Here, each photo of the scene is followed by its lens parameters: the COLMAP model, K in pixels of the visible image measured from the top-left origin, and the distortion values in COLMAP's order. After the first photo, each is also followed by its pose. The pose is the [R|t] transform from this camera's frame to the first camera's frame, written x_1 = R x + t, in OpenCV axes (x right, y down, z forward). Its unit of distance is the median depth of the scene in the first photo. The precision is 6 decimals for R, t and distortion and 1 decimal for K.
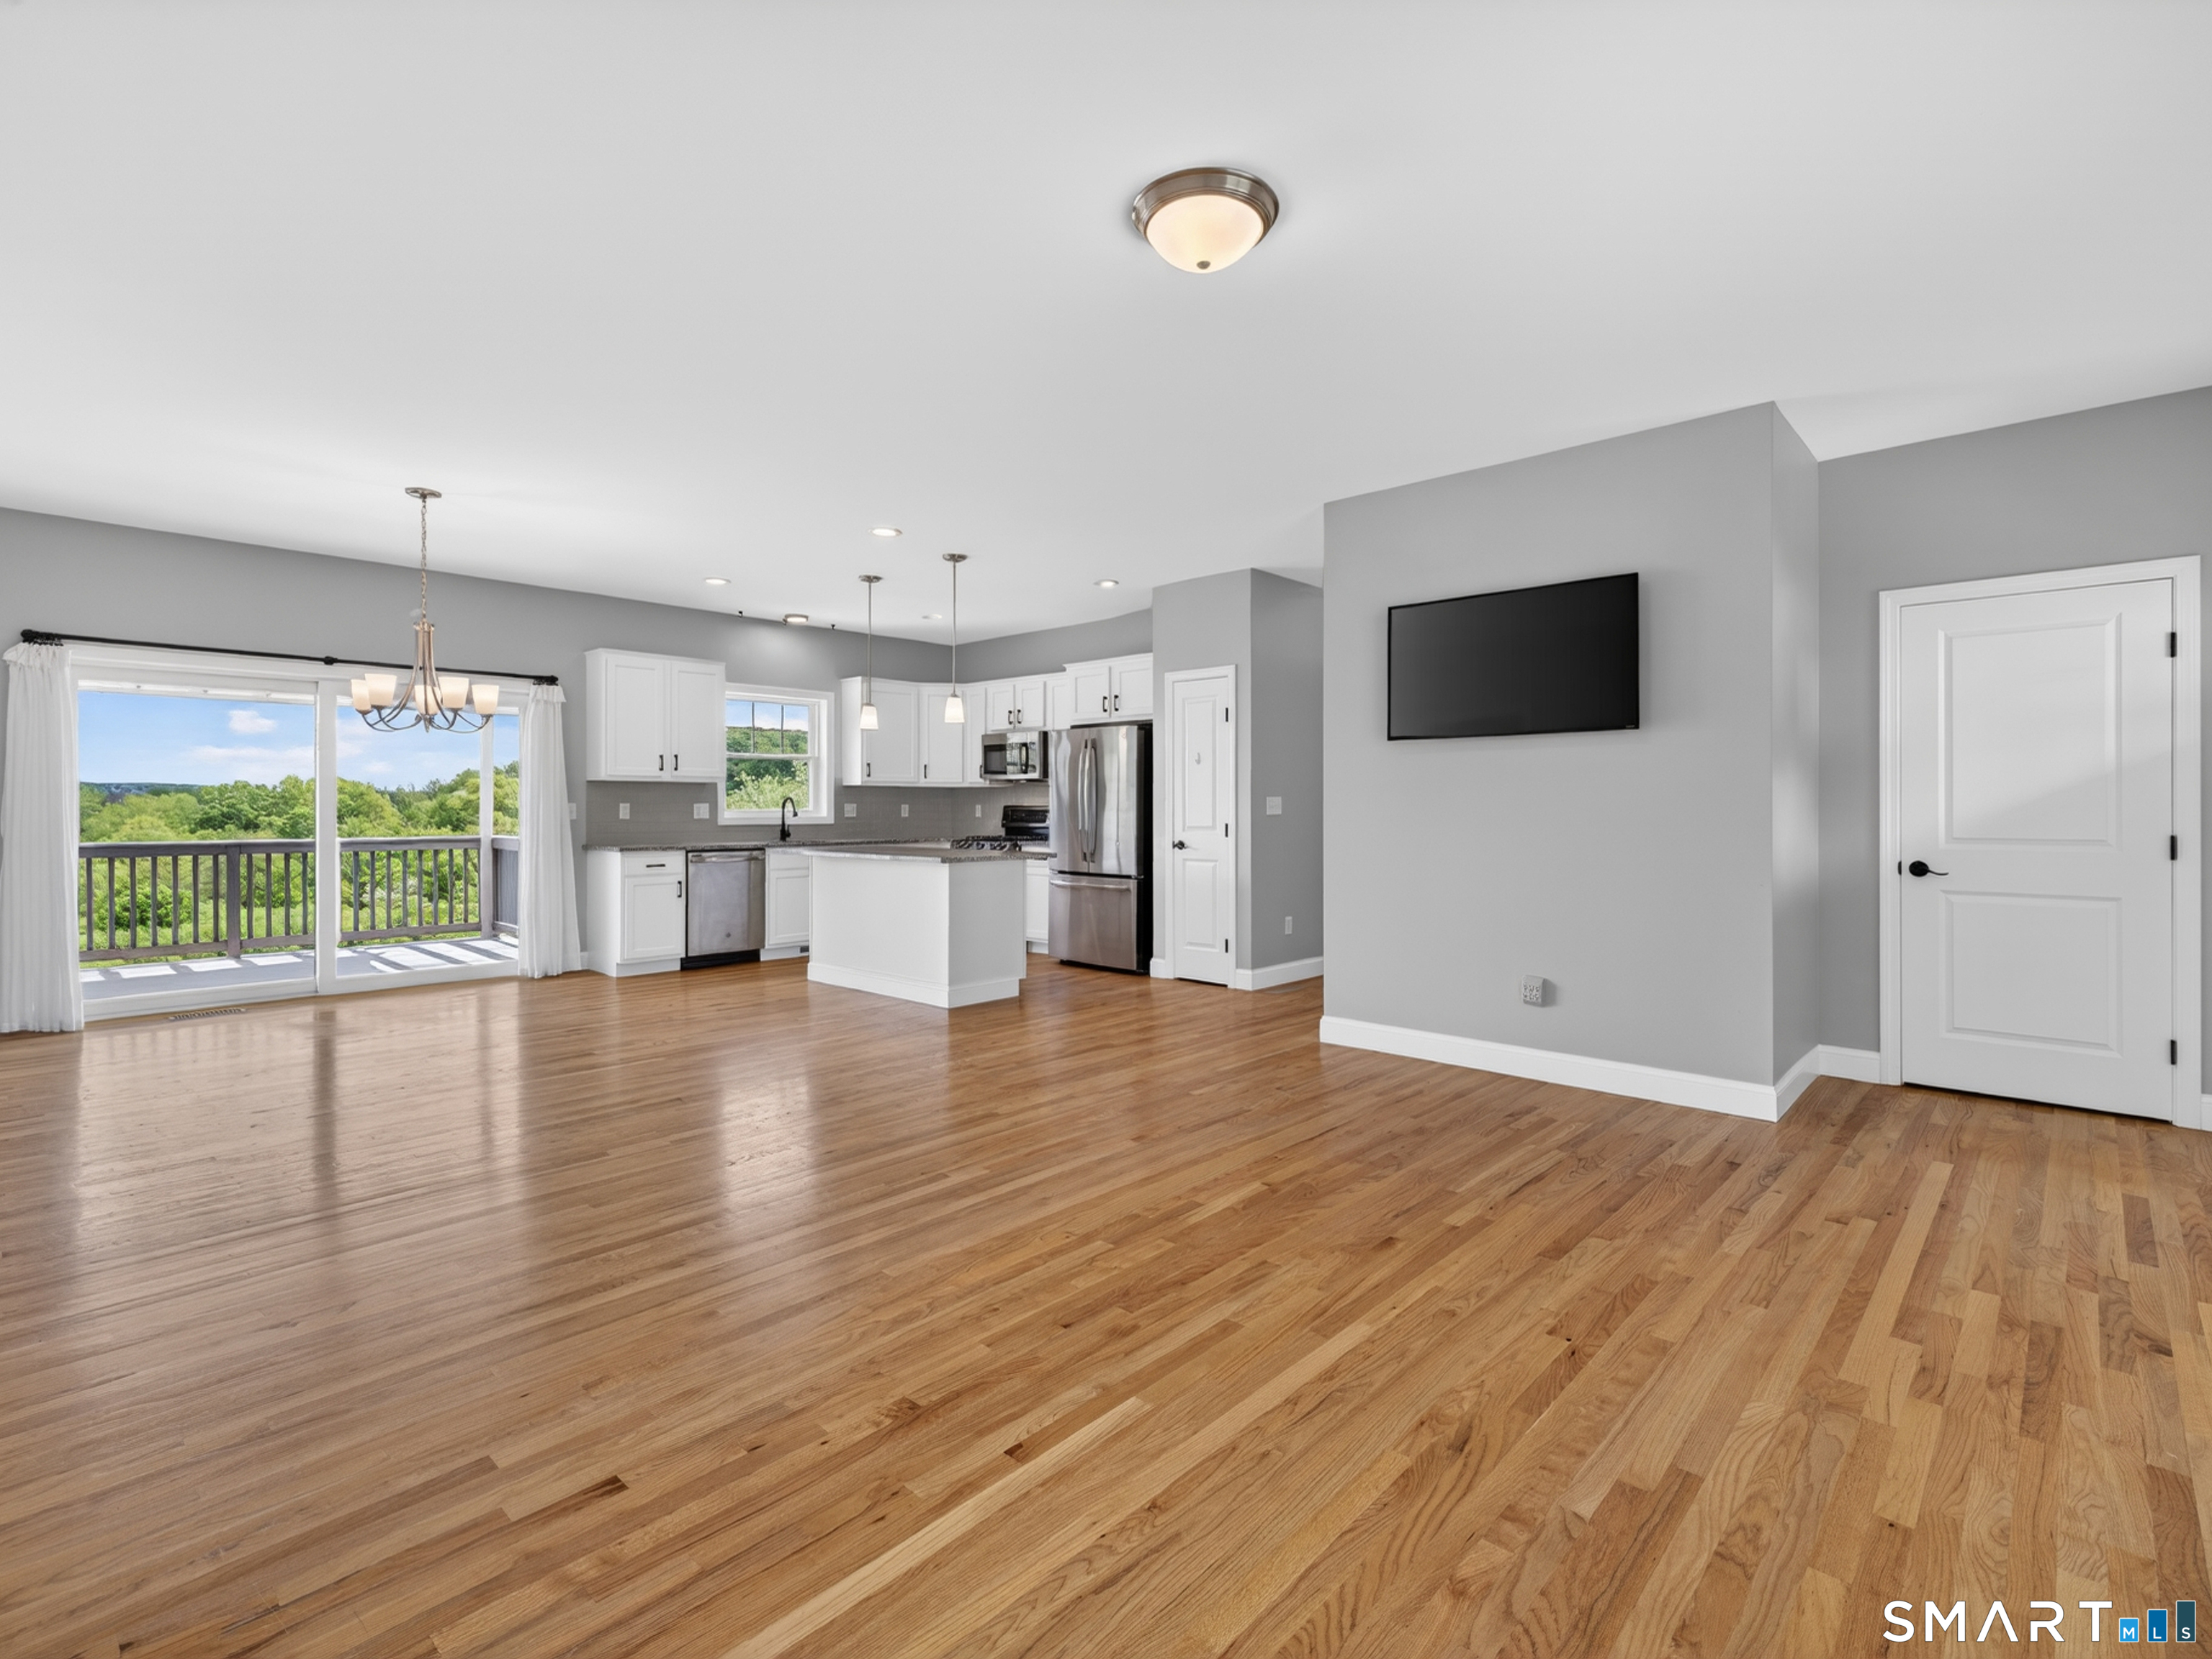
lens RADIAL K [[1041.9, 0, 1112.5], [0, 1041.9, 808.3], [0, 0, 1]] dist [0.002247, 0.000636]
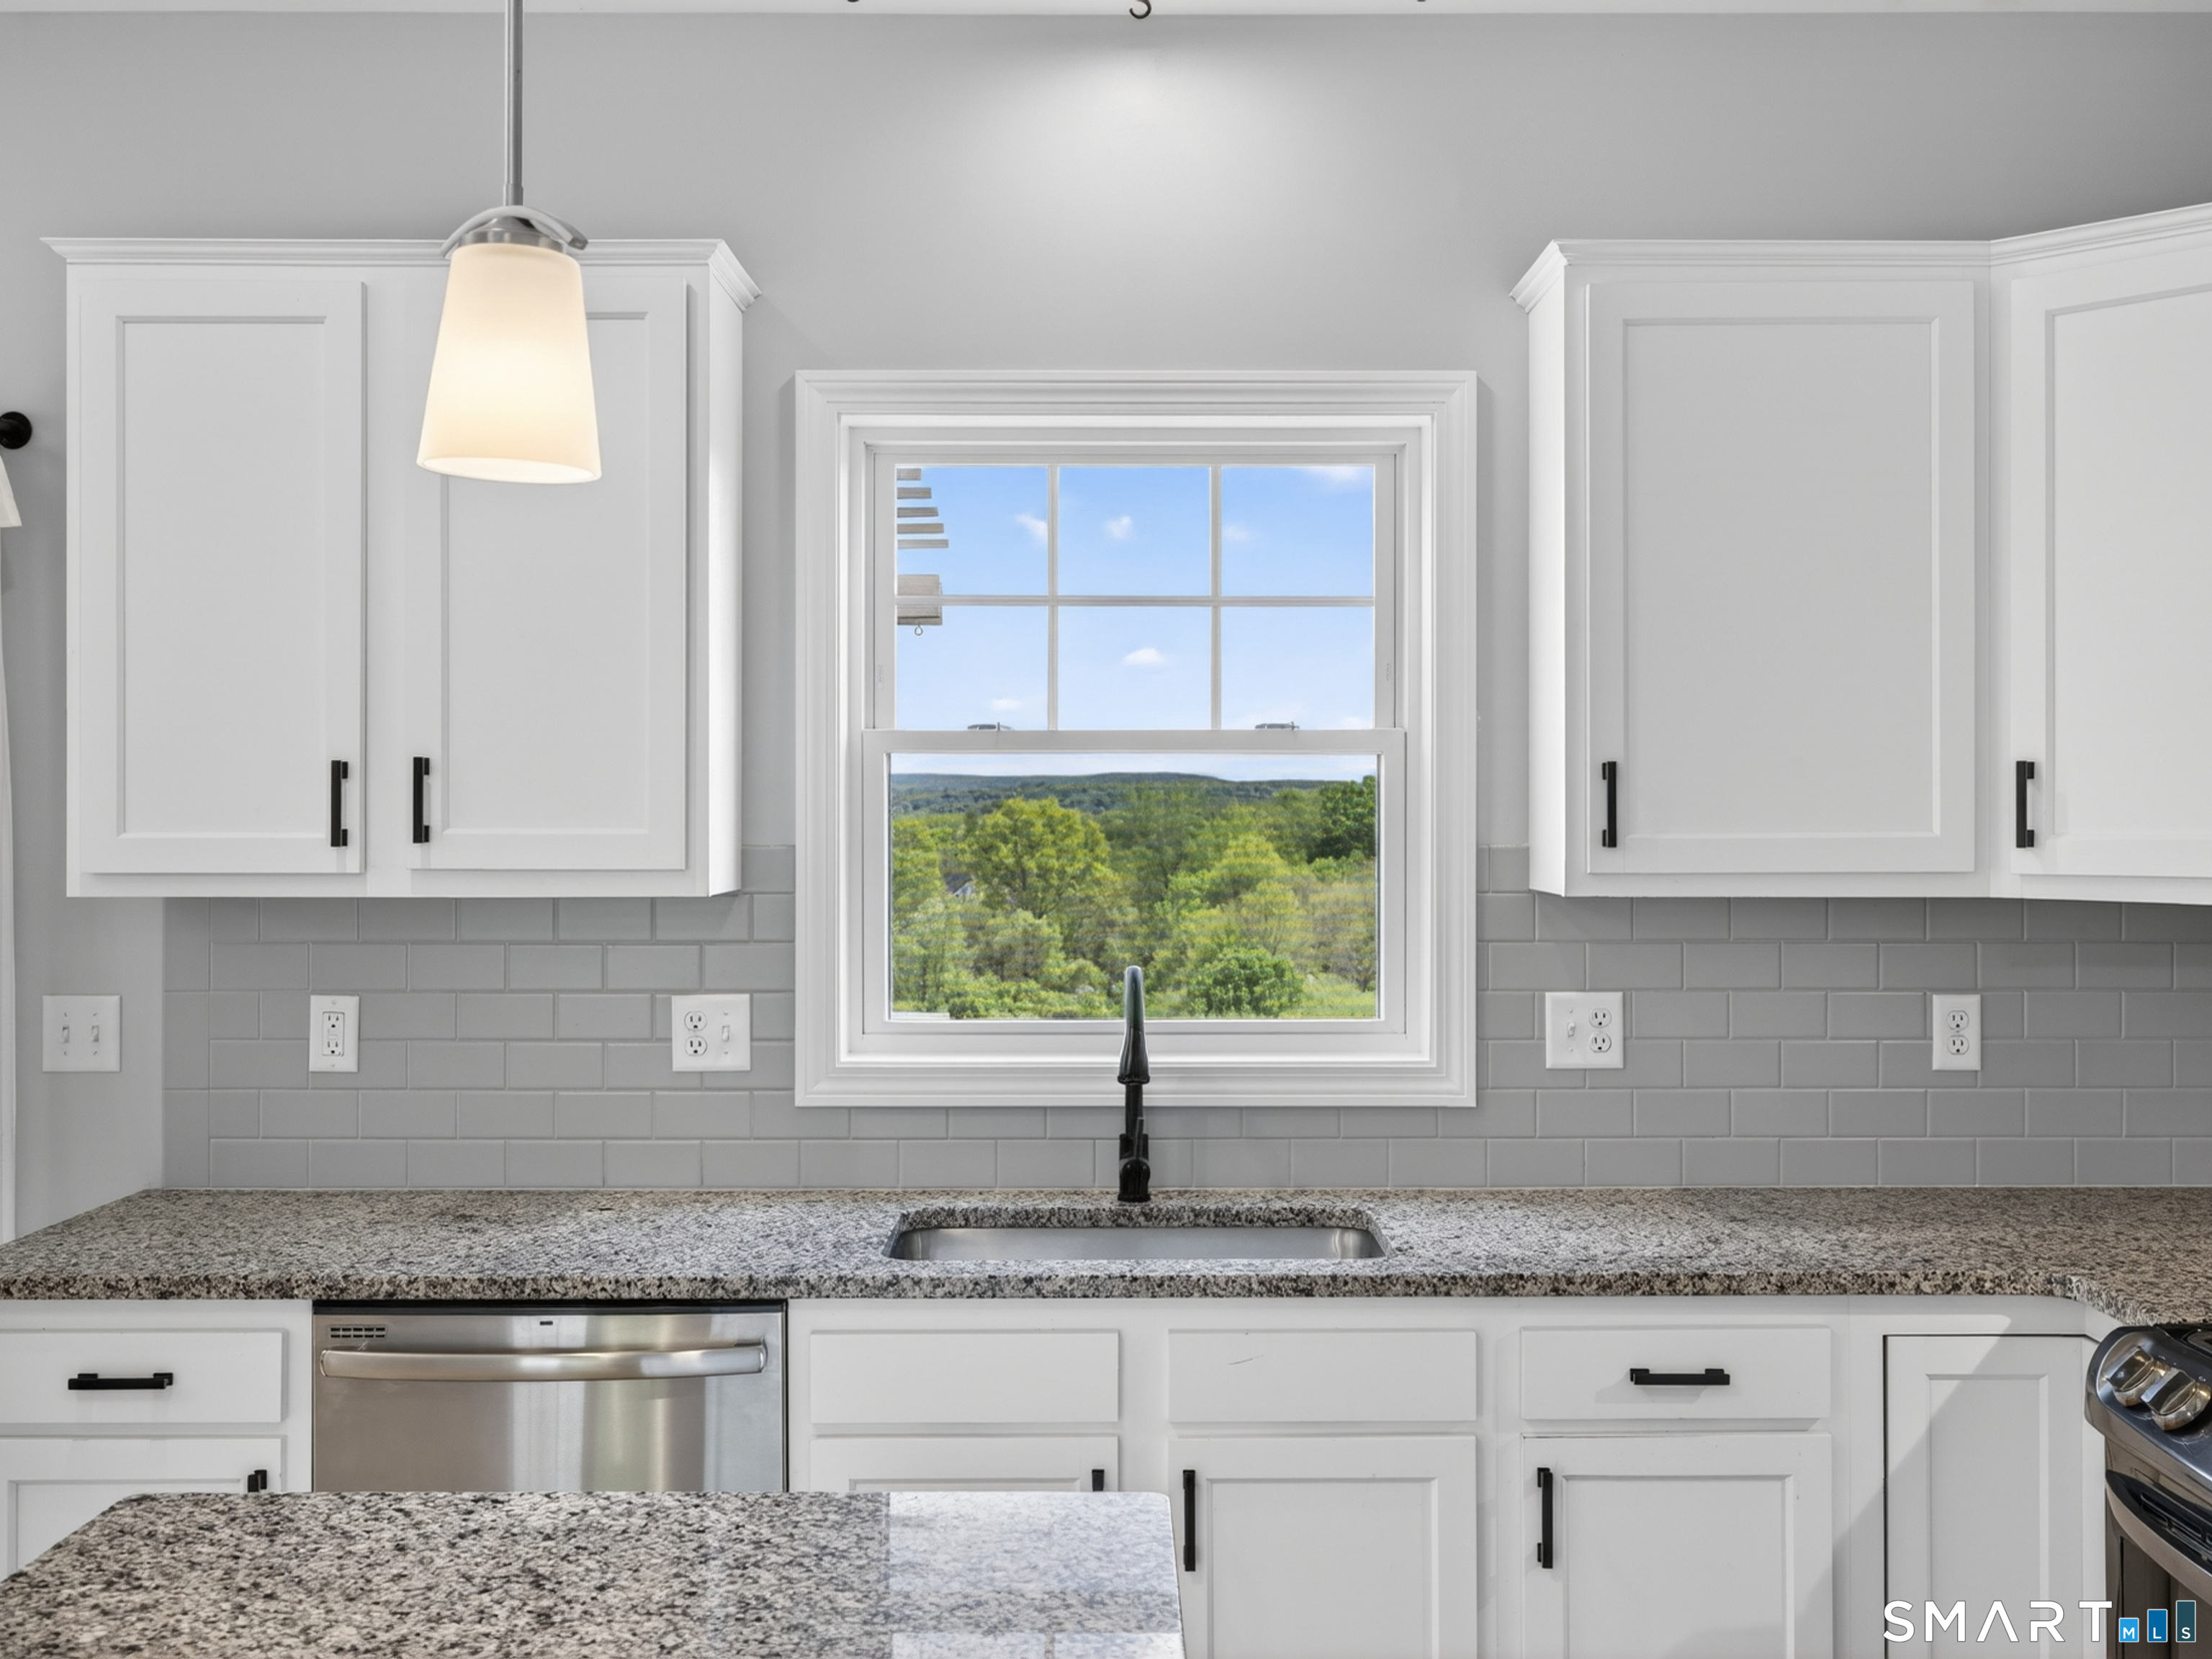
lens RADIAL K [[2215.5, 0, 1106.0], [0, 2215.5, 829.5], [0, 0, 1]] dist [0.005667, 0.010806]
pose [[0.682235, 0.002505, -0.731129, -0.041107], [0.000098, 0.999994, 0.003518, -0.042470], [0.731133, -0.002471, 0.682231, 0.872638]]
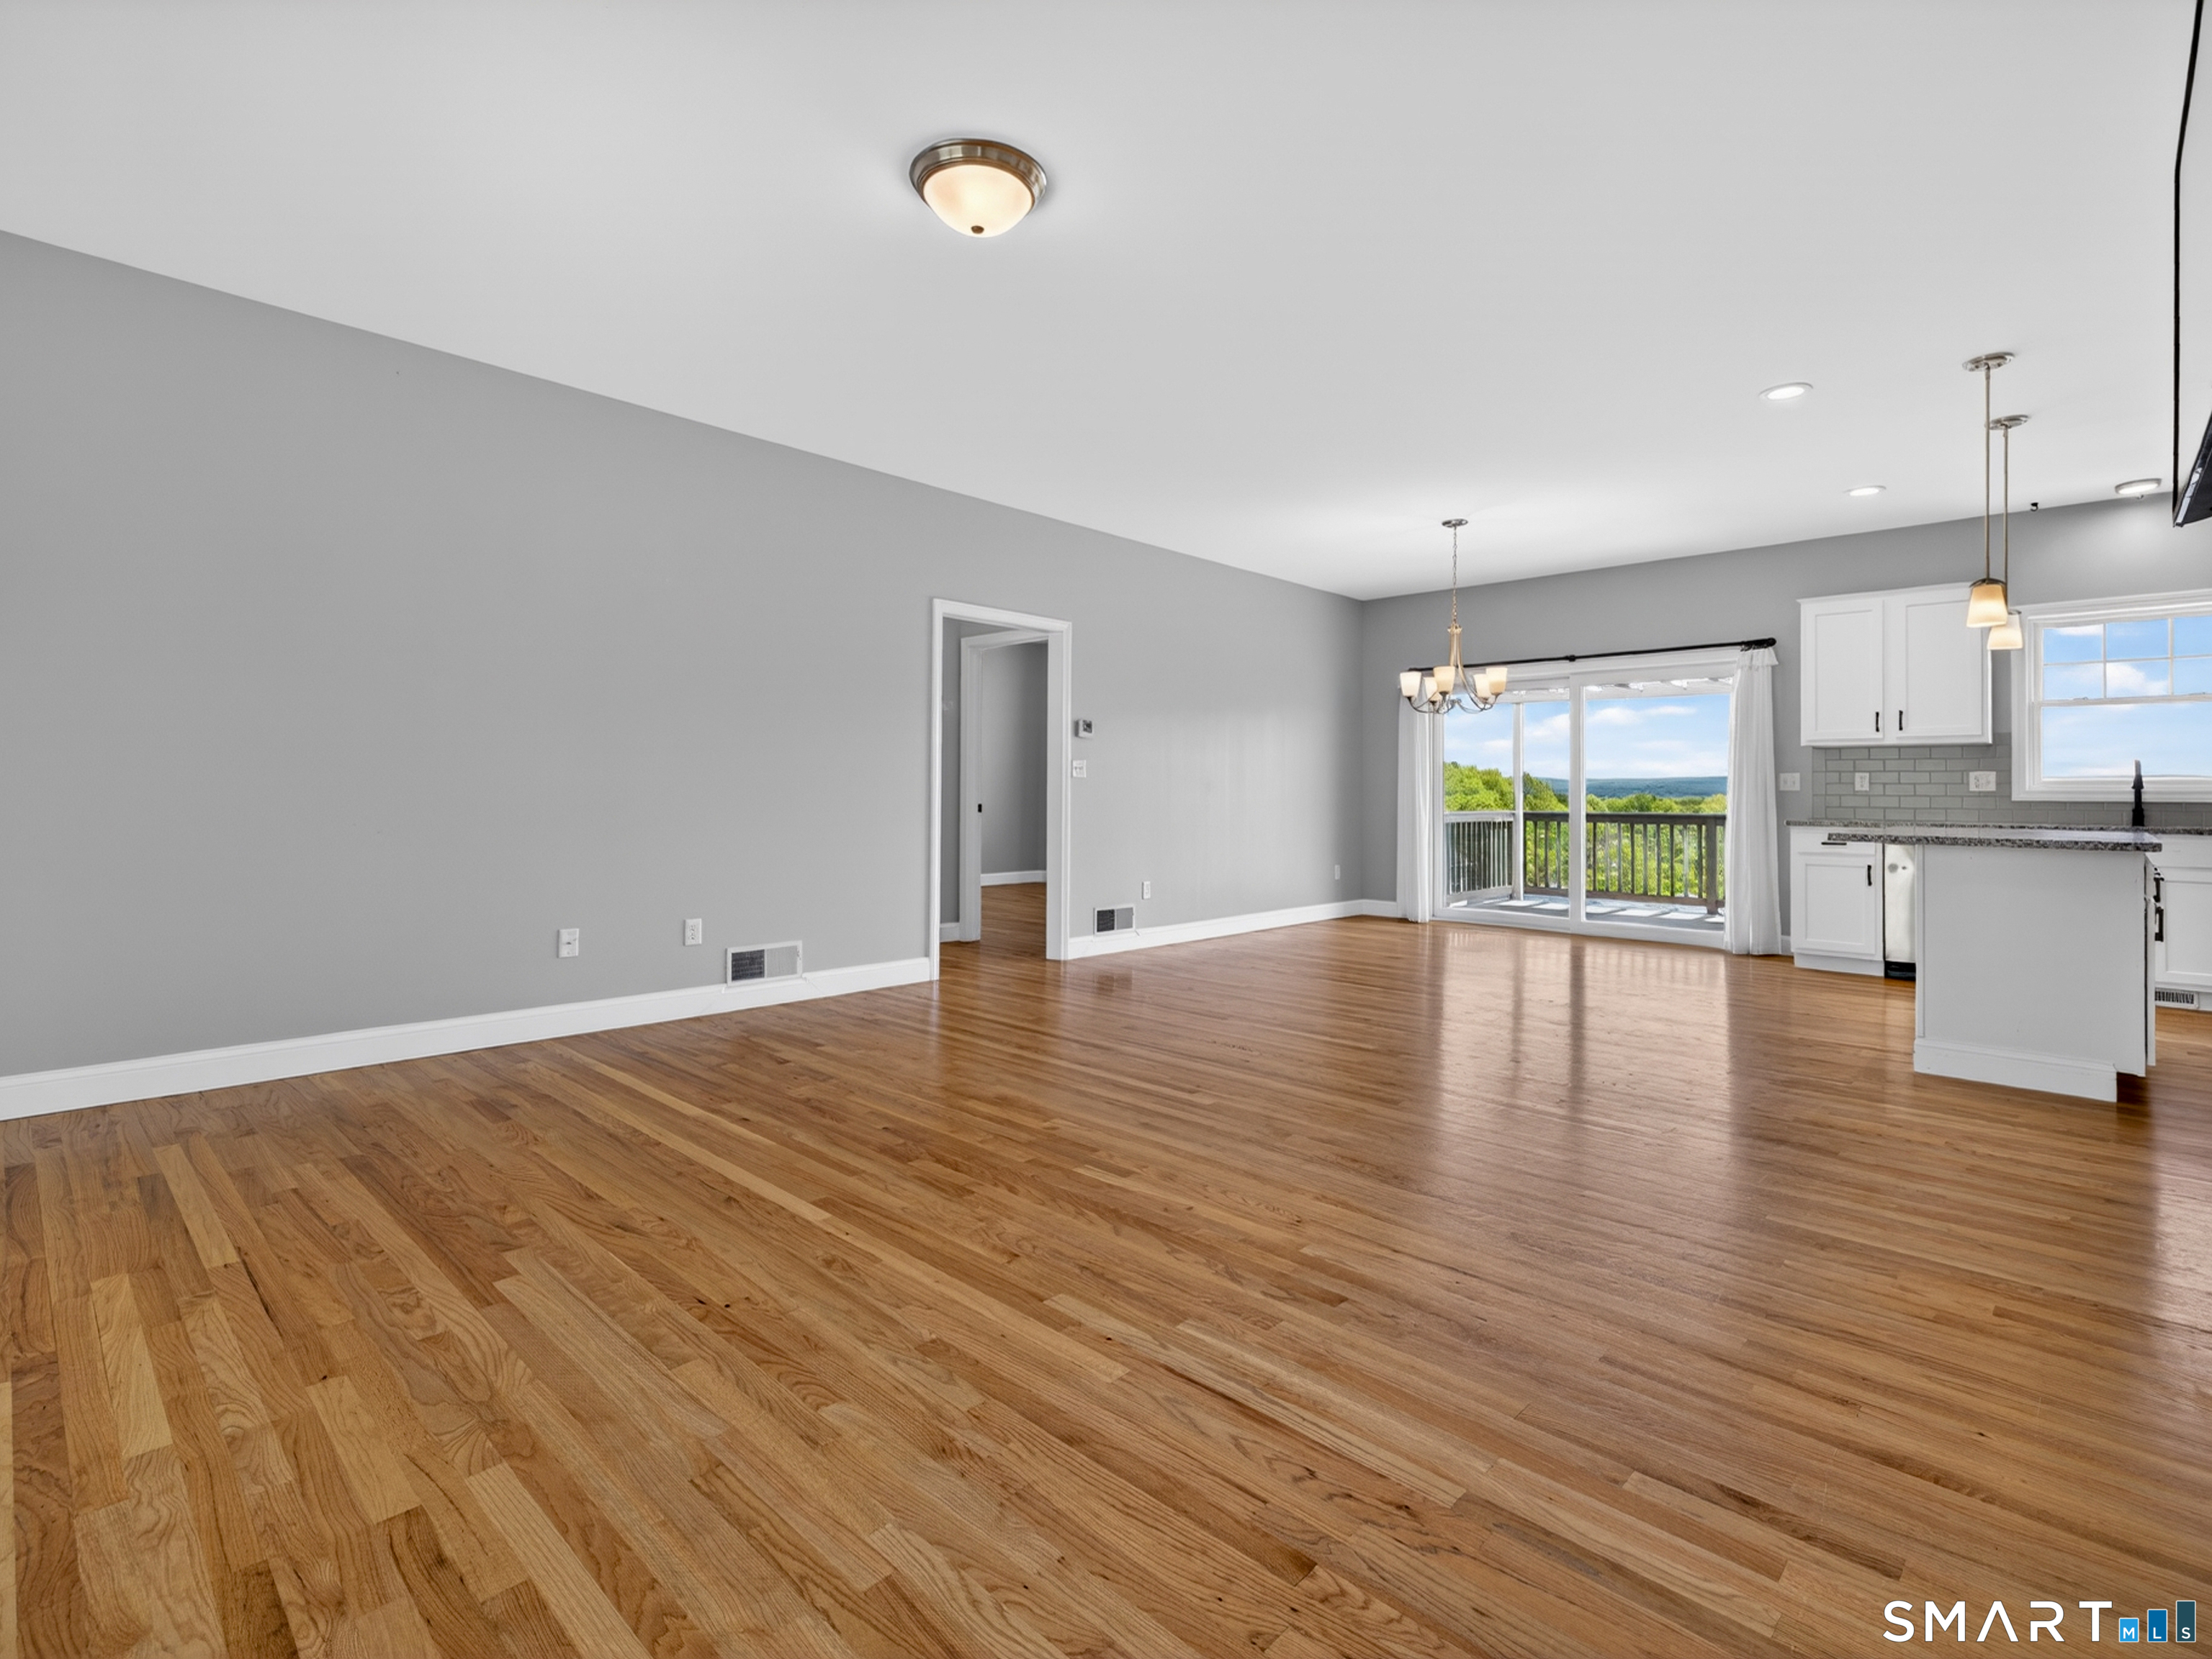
lens RADIAL K [[1055.5, 0, 1118.9], [0, 1055.5, 786.4], [0, 0, 1]] dist [0.008104, 0.000282]
pose [[-0.009723, -0.009638, -0.999906, 0.434469], [-0.009057, 0.999913, -0.009550, 0.021928], [0.999912, 0.008963, -0.009809, 0.432223]]
